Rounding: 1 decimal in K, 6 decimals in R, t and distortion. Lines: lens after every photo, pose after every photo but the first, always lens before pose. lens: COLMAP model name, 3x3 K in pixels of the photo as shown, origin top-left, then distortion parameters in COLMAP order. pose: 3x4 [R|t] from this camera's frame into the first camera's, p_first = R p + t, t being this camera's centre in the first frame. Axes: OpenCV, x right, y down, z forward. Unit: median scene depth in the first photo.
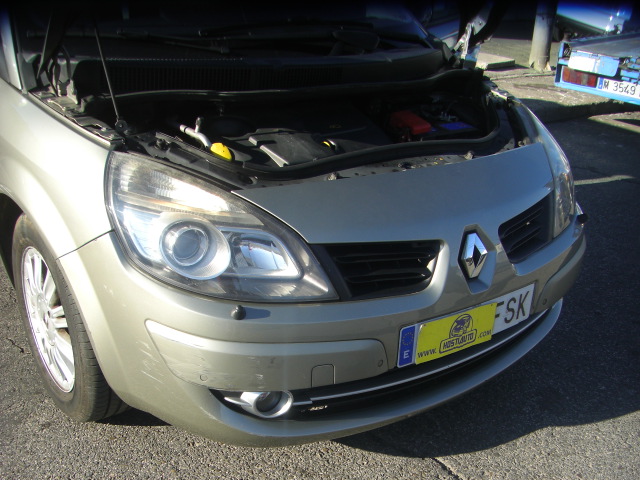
lens RADIAL K [[725.0, 0, 319.1], [0, 725.0, 360.5], [0, 0, 1]] dist [-0.180468, 0.110850]
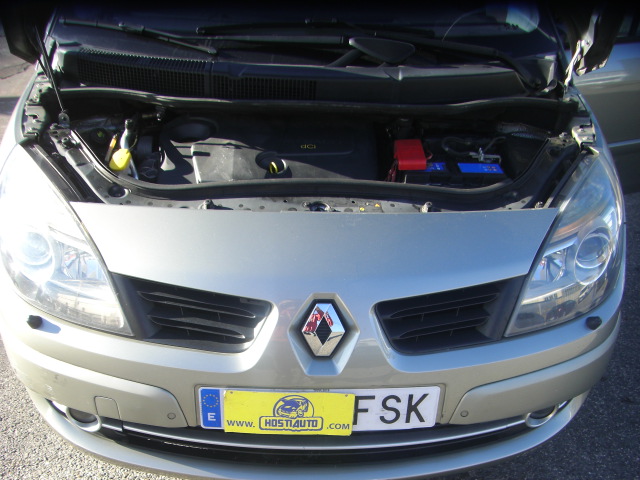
lens RADIAL K [[725.0, 0, 319.1], [0, 725.0, 360.5], [0, 0, 1]] dist [-0.180468, 0.110850]
pose [[0.828064, 0.296984, -0.475510, 0.584147], [-0.280316, 0.953859, 0.107591, -0.191602], [0.485523, 0.044201, 0.873106, 0.269326]]
